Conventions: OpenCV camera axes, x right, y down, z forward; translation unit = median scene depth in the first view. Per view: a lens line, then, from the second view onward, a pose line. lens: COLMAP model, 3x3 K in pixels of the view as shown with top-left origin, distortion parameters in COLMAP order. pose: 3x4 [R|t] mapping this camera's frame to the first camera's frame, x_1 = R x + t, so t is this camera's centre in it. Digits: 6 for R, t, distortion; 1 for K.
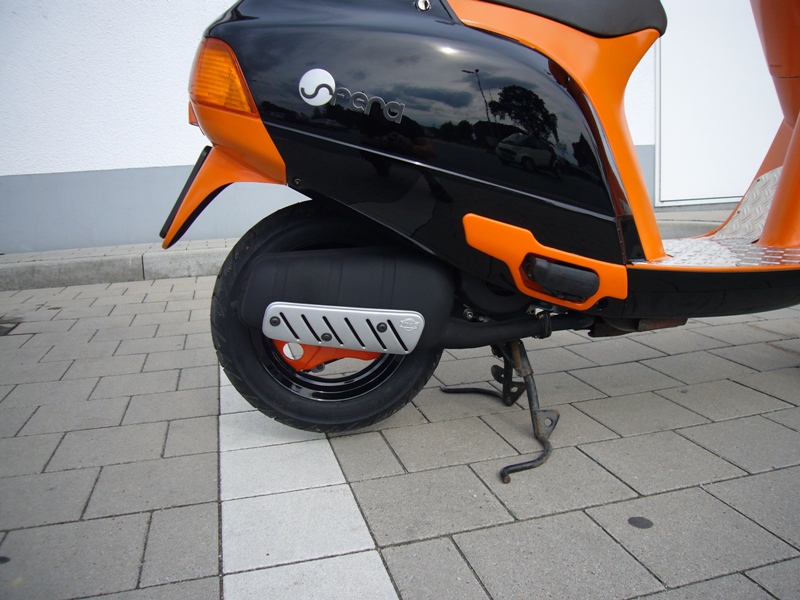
lens RADIAL K [[666.3, 0, 400.0], [0, 666.3, 300.0], [0, 0, 1]] dist [-0.112247, 0.089324]
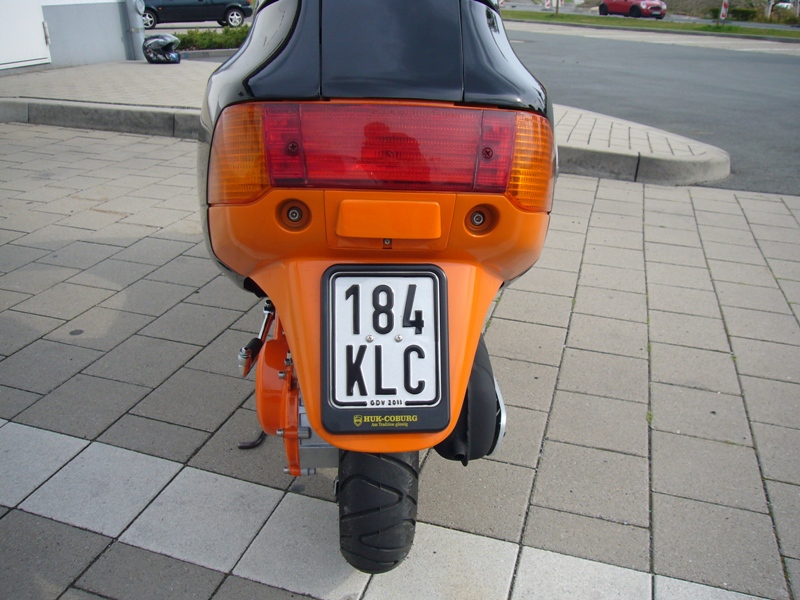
lens RADIAL K [[699.8, 0, 400.9], [0, 699.8, 313.0], [0, 0, 1]] dist [-0.111059, 0.090775]
pose [[0.534951, -0.313034, 0.784753, -0.225749], [0.116053, 0.947251, 0.298742, -0.061642], [-0.836875, -0.068740, 0.543062, -0.280538]]
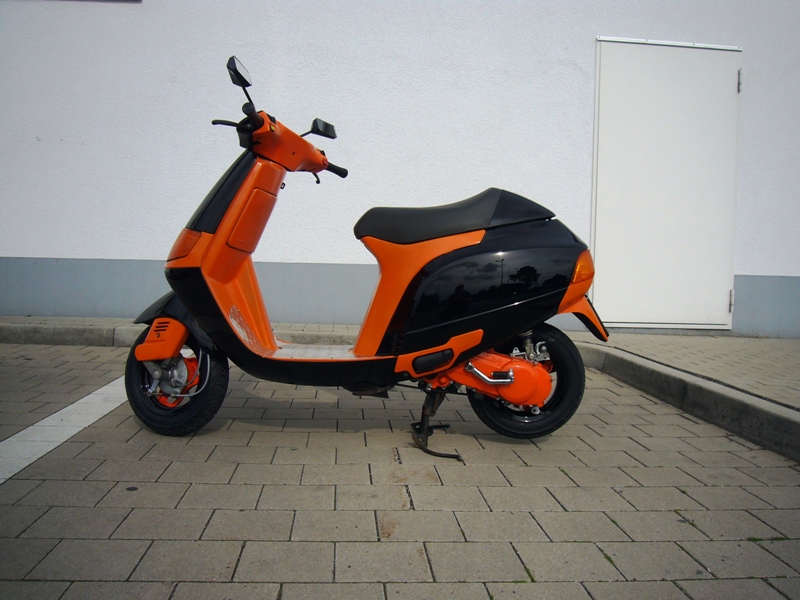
lens RADIAL K [[699.8, 0, 400.9], [0, 699.8, 313.0], [0, 0, 1]] dist [-0.111059, 0.090775]
pose [[0.980625, 0.089020, -0.174497, 0.542463], [-0.108287, 0.988646, -0.104182, -0.020300], [0.163241, 0.121060, 0.979131, -0.351210]]
